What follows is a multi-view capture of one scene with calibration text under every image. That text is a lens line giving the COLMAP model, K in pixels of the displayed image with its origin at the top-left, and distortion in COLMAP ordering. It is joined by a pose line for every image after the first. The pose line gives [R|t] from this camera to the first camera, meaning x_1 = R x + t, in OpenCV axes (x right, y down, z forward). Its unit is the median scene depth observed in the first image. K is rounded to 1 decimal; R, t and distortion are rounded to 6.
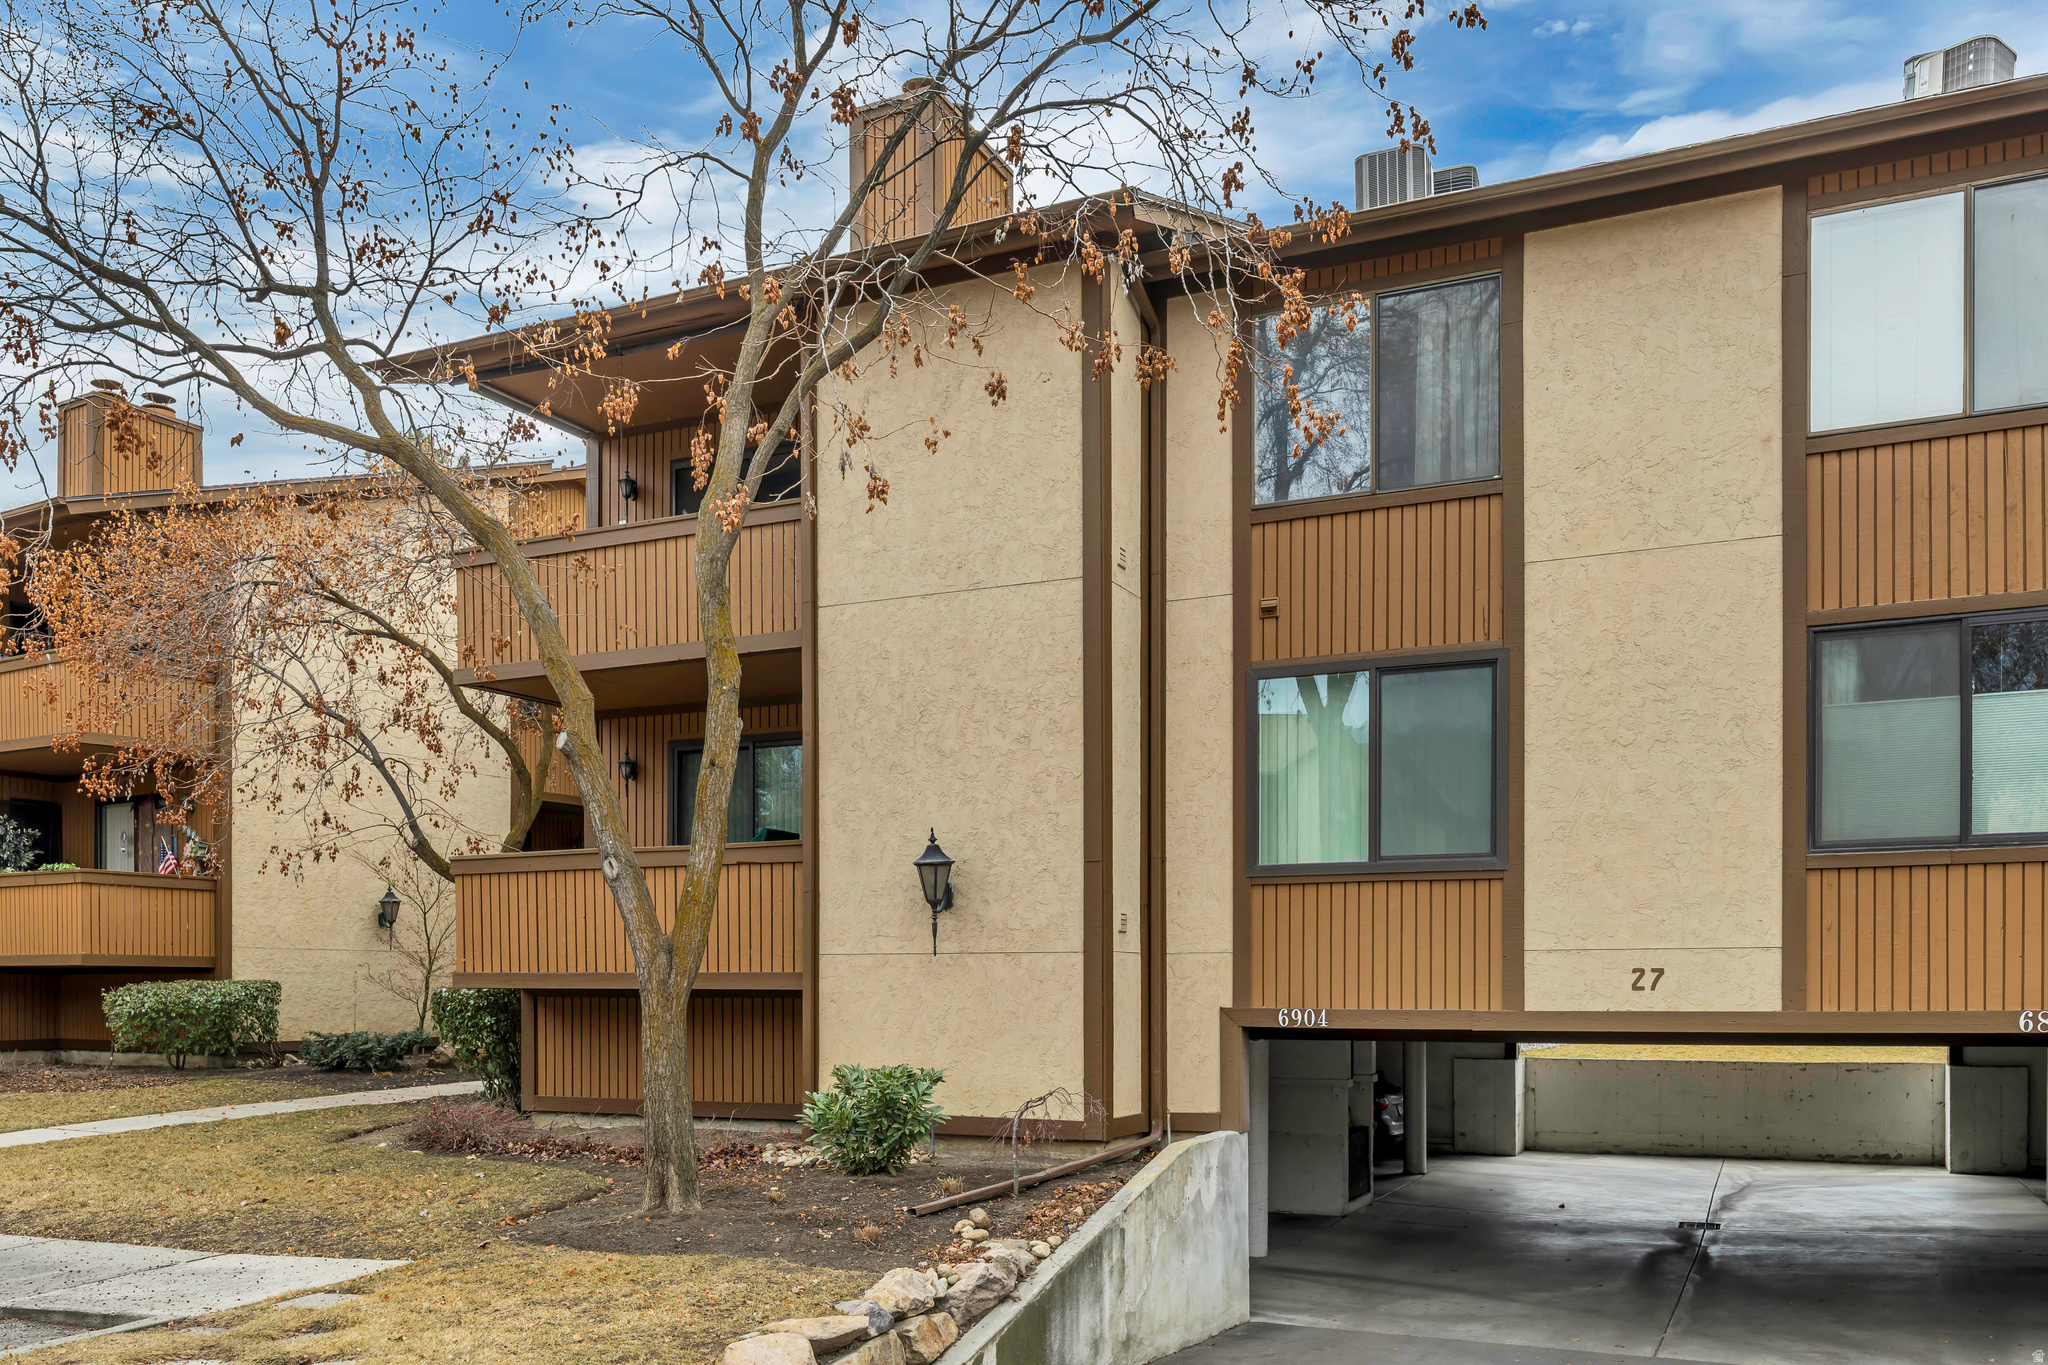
lens RADIAL K [[1601.0, 0, 1023.9], [0, 1601.0, 680.6], [0, 0, 1]] dist [-0.011414, -0.005383]
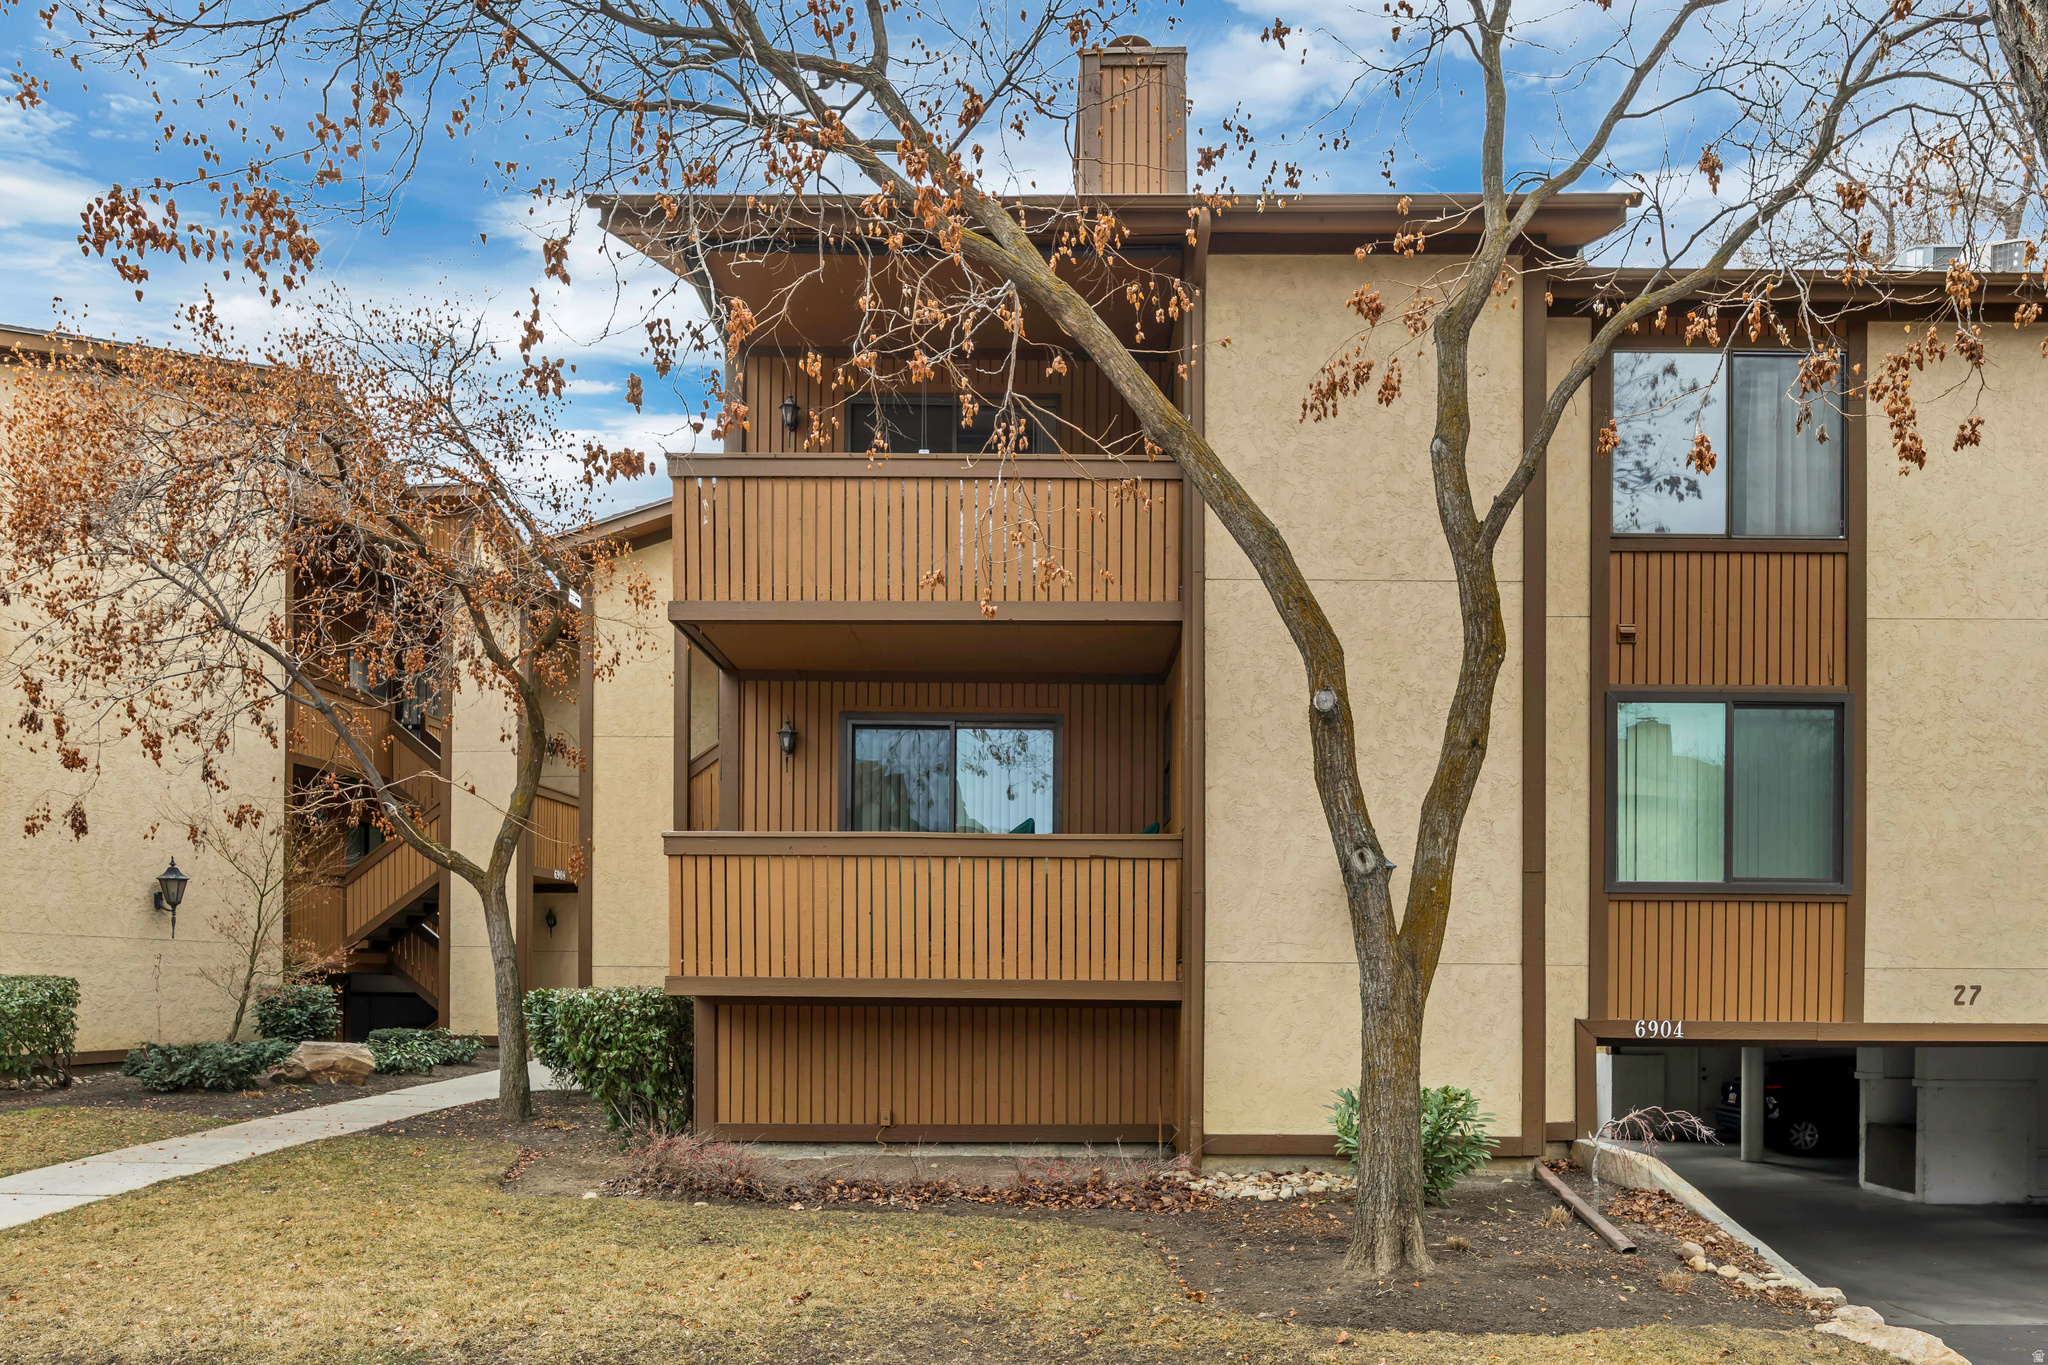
lens RADIAL K [[1402.8, 0, 1024.3], [0, 1402.8, 750.4], [0, 0, 1]] dist [-0.007614, -0.007649]
pose [[0.909519, 0.074862, 0.408865, -0.591492], [-0.085965, 0.996259, 0.008818, 0.057585], [-0.406676, -0.043168, 0.912552, 0.345791]]
